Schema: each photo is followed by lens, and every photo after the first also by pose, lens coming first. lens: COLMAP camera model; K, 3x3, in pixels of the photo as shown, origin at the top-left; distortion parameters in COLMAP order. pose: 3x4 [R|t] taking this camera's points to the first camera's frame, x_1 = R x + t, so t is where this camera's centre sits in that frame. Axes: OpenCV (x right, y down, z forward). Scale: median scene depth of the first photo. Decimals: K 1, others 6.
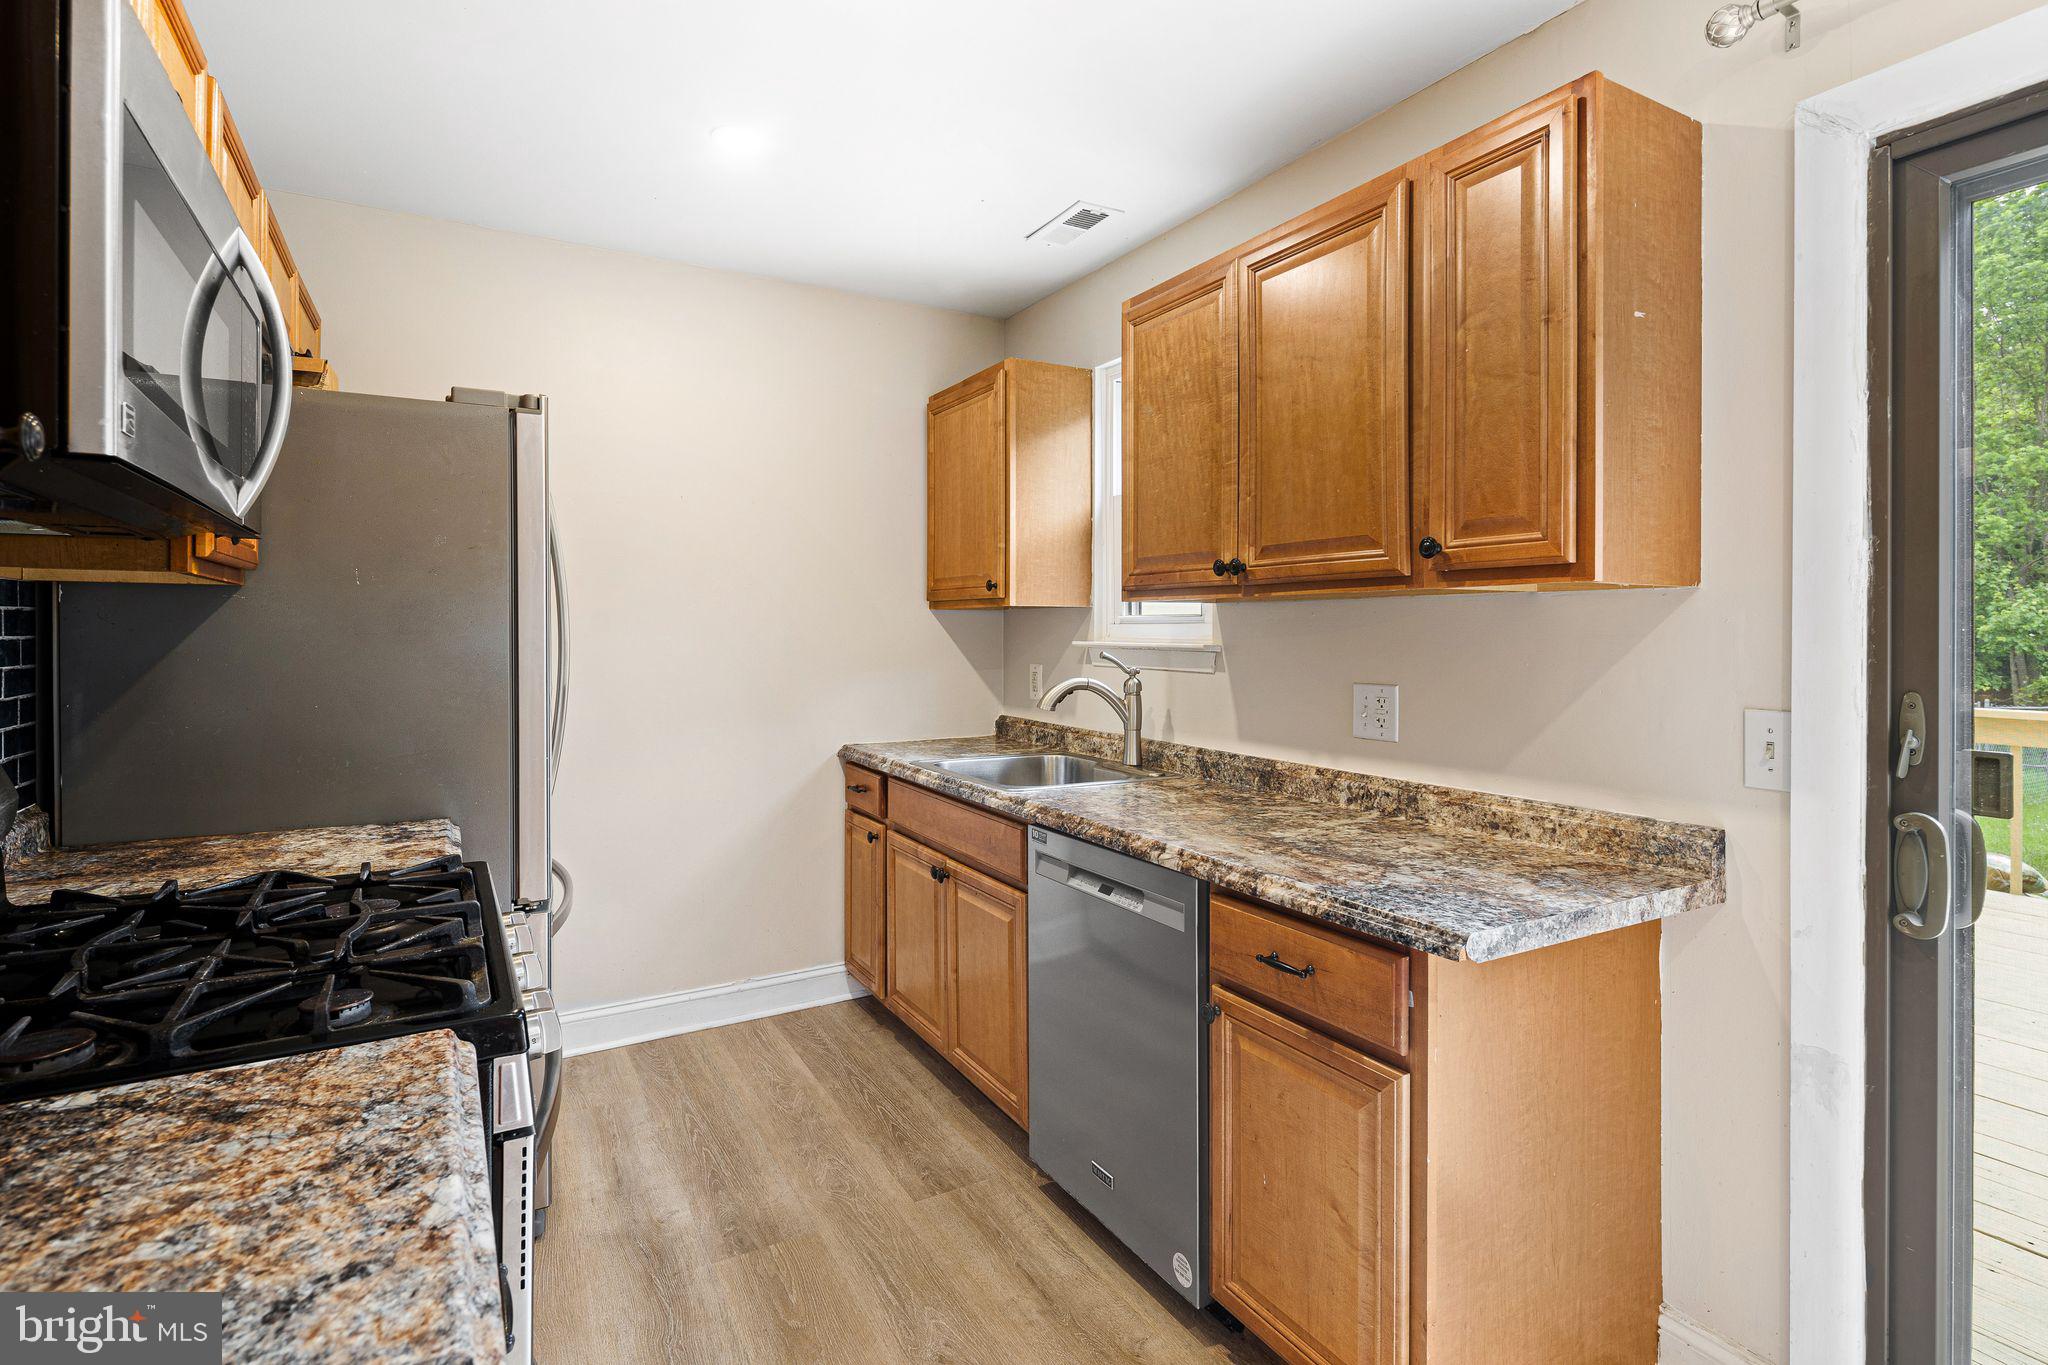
lens RADIAL K [[1010.0, 0, 1023.4], [0, 1010.0, 631.6], [0, 0, 1]] dist [-0.000519, -0.000321]
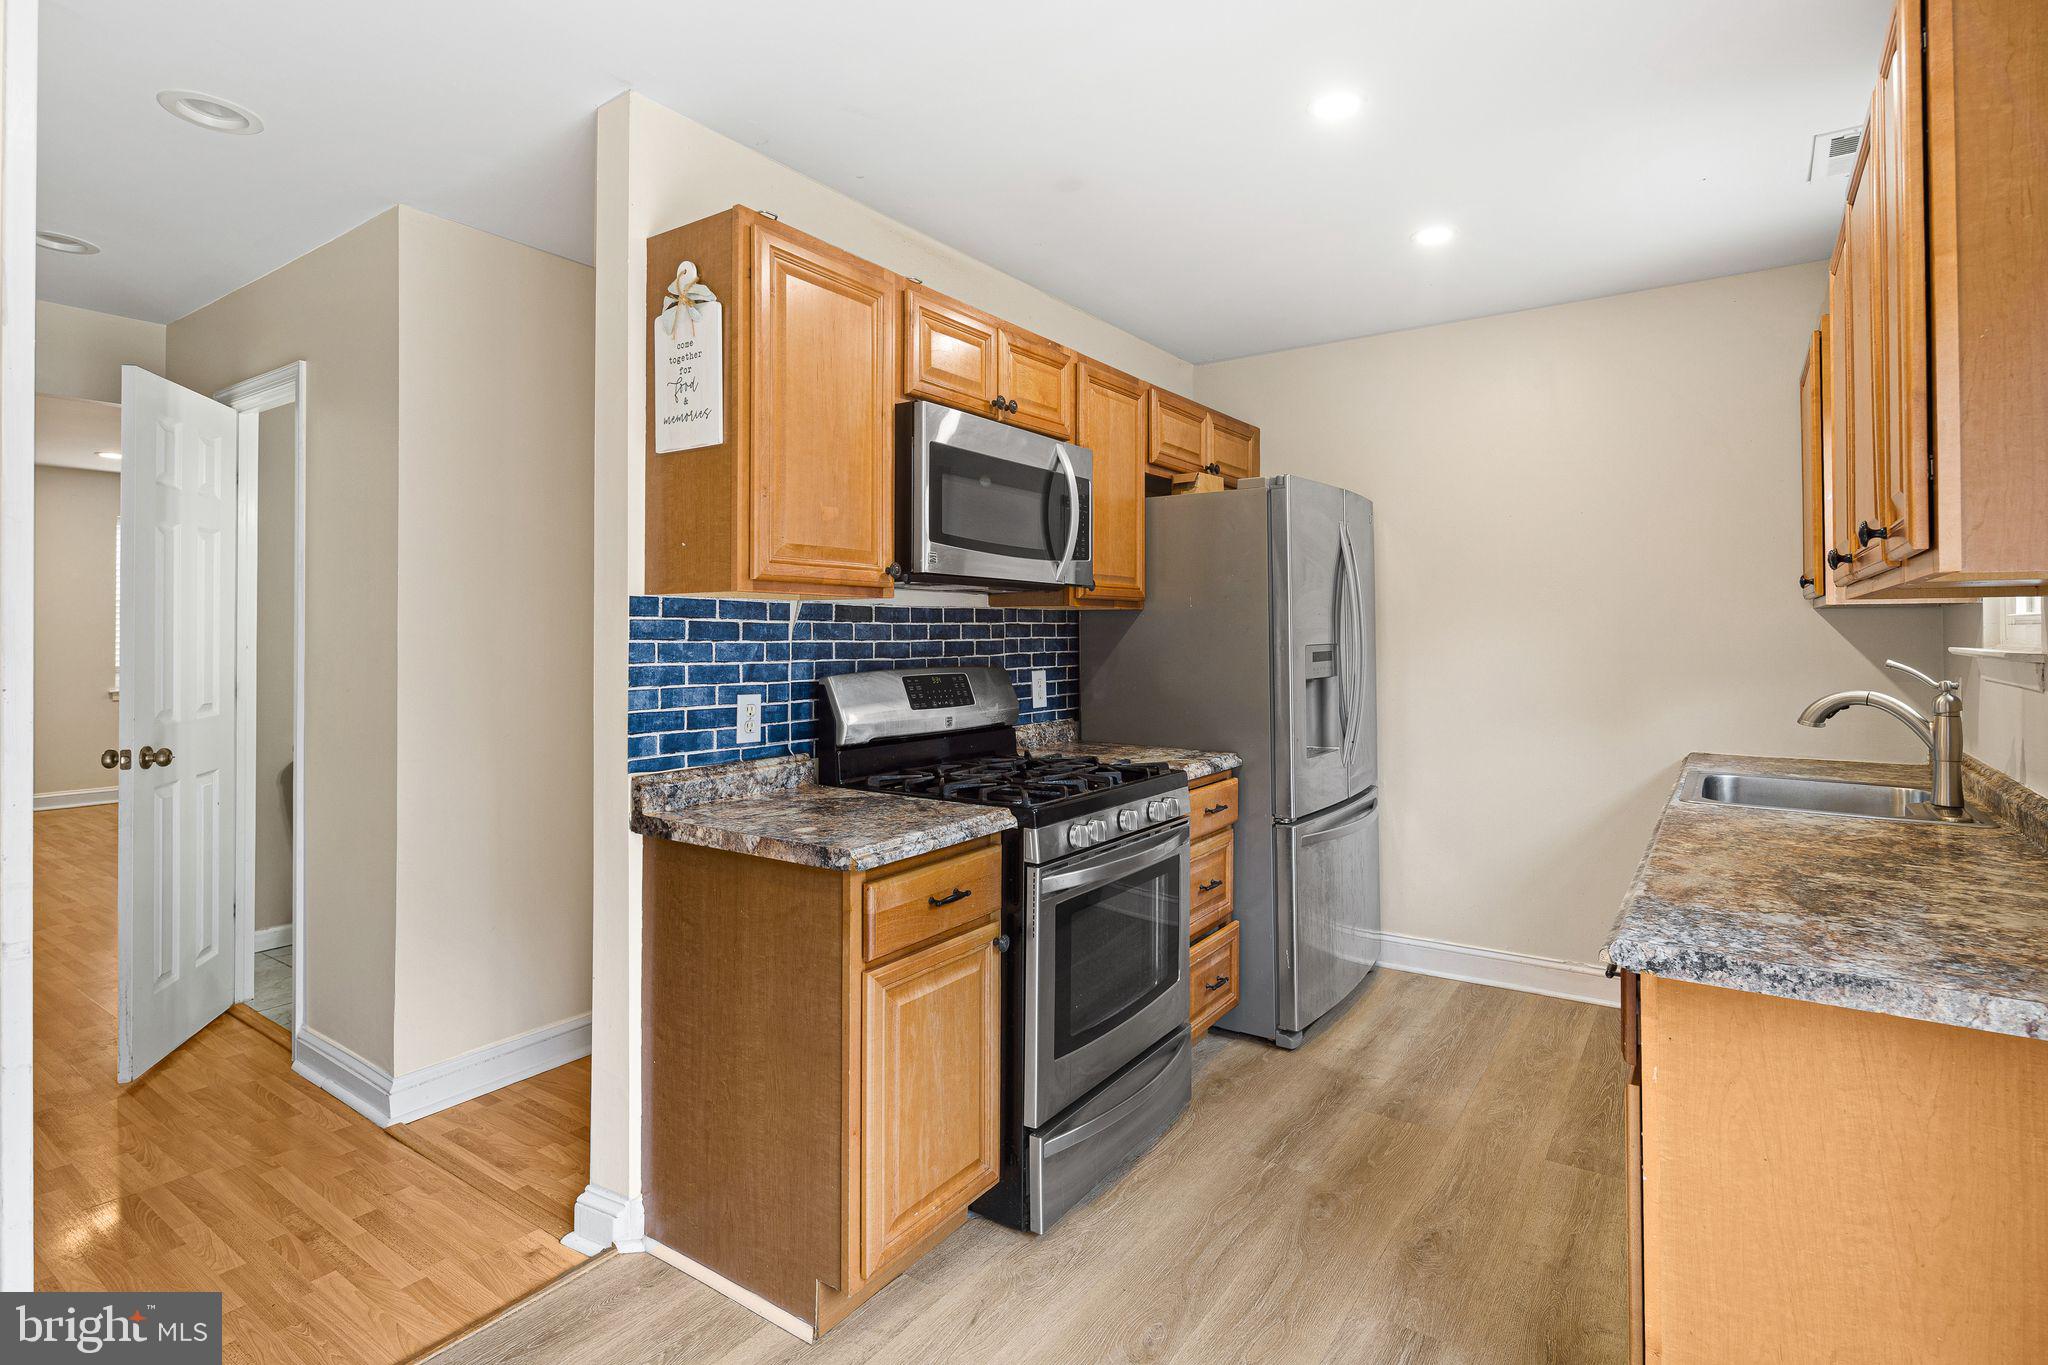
lens RADIAL K [[1010.0, 0, 1023.4], [0, 1010.0, 631.6], [0, 0, 1]] dist [-0.000519, -0.000321]
pose [[0.432592, -0.000918, -0.901589, 0.622949], [-0.000559, 0.999999, -0.001287, -0.001512], [0.901590, 0.001060, 0.432591, 0.022189]]
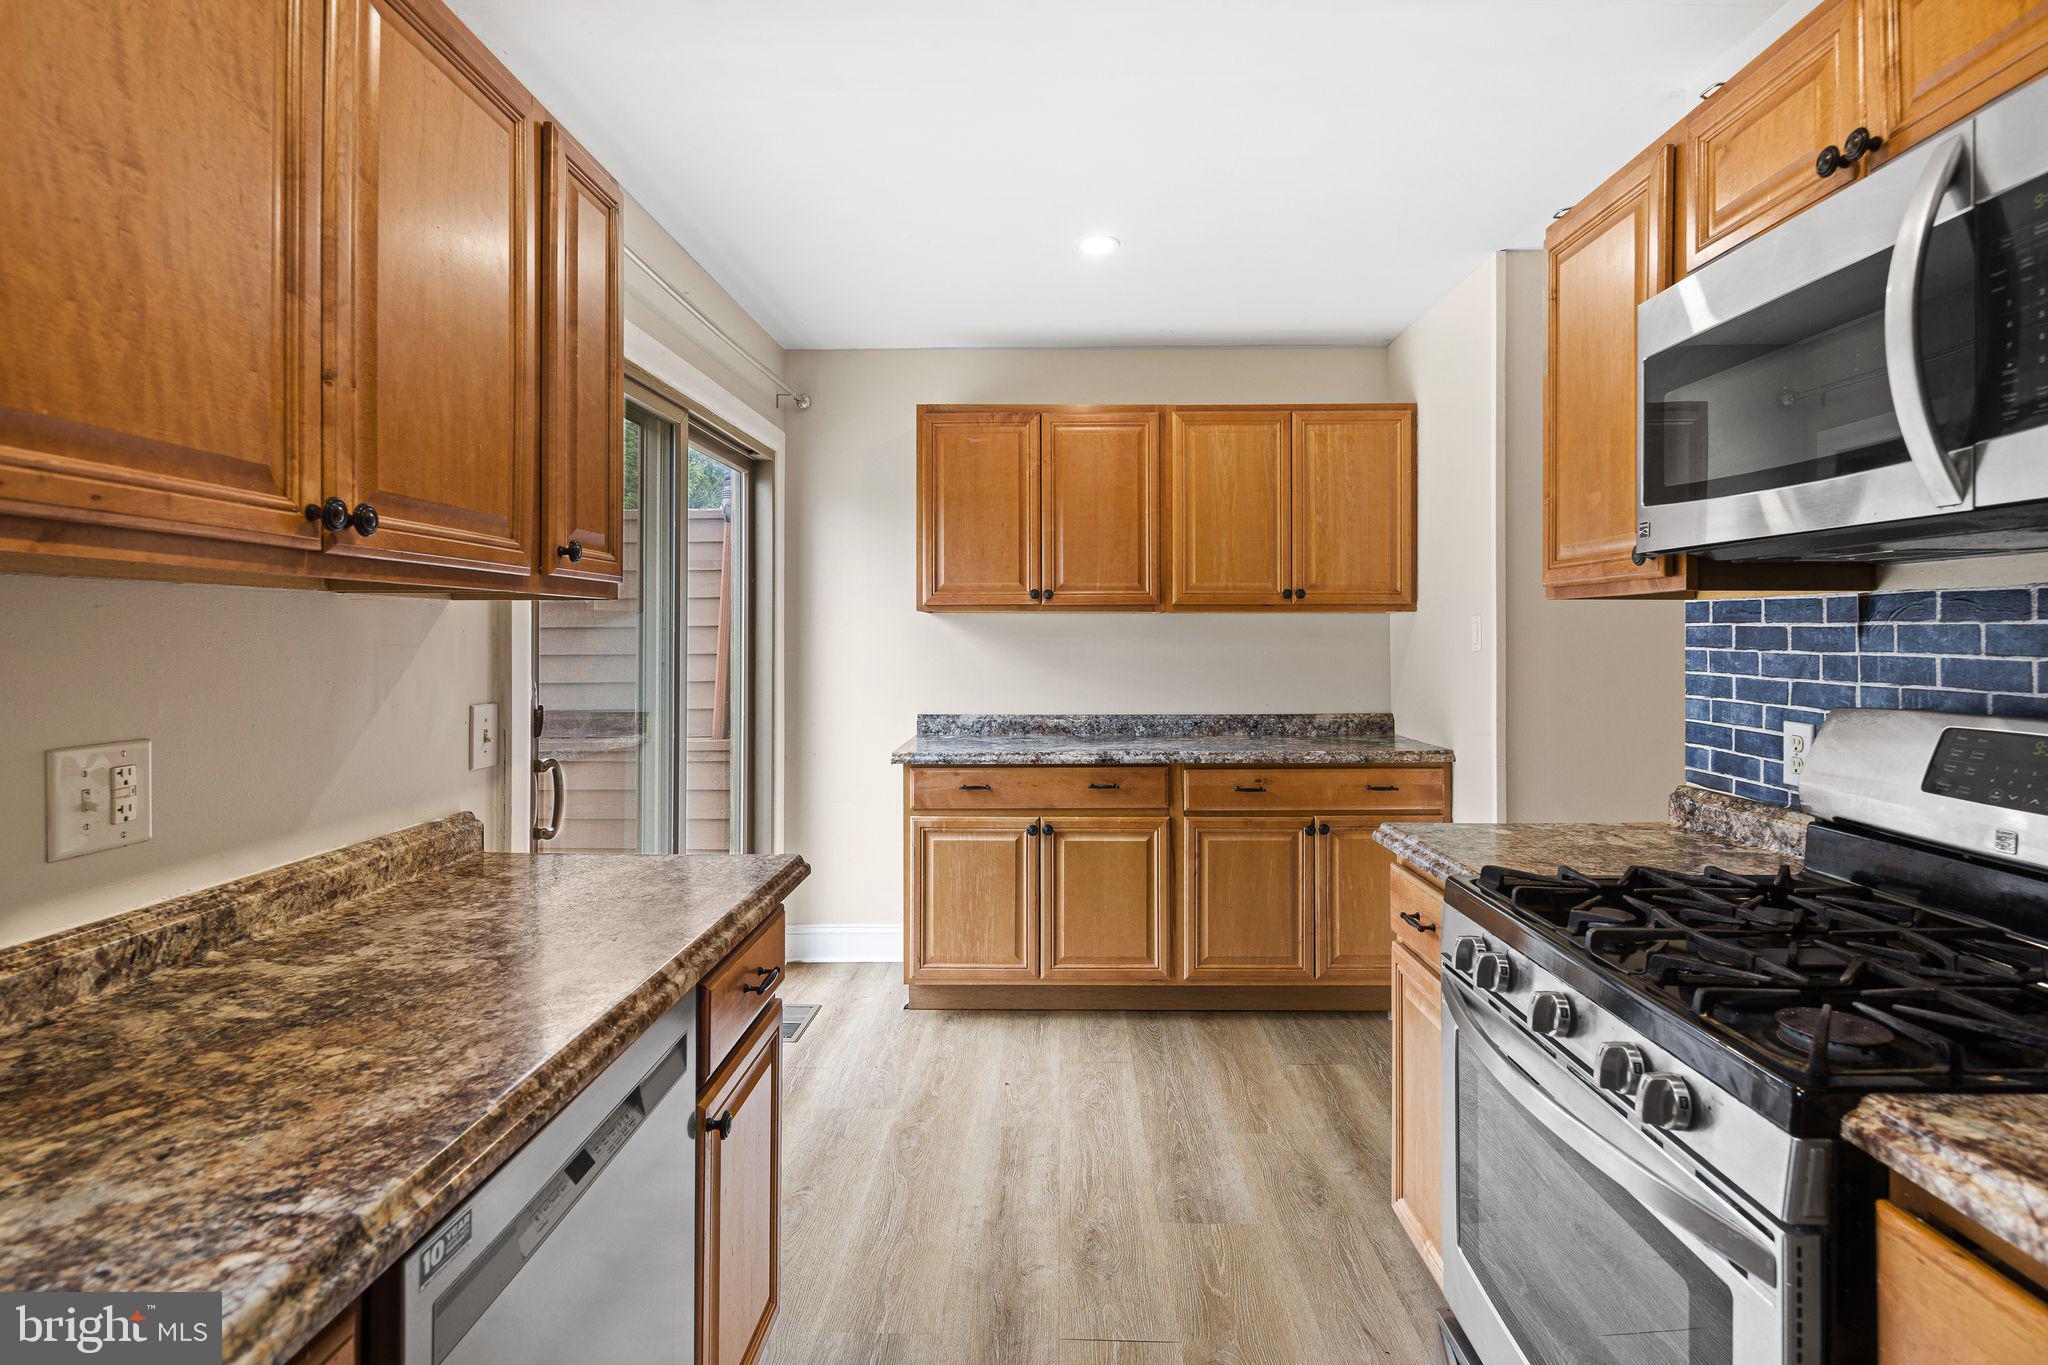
lens RADIAL K [[1010.0, 0, 1023.4], [0, 1010.0, 631.6], [0, 0, 1]] dist [-0.000519, -0.000321]
pose [[-0.854999, 0.001863, 0.518627, -0.330785], [-0.000413, 0.999991, -0.004273, -0.004591], [-0.518630, -0.003868, -0.854990, 1.196196]]
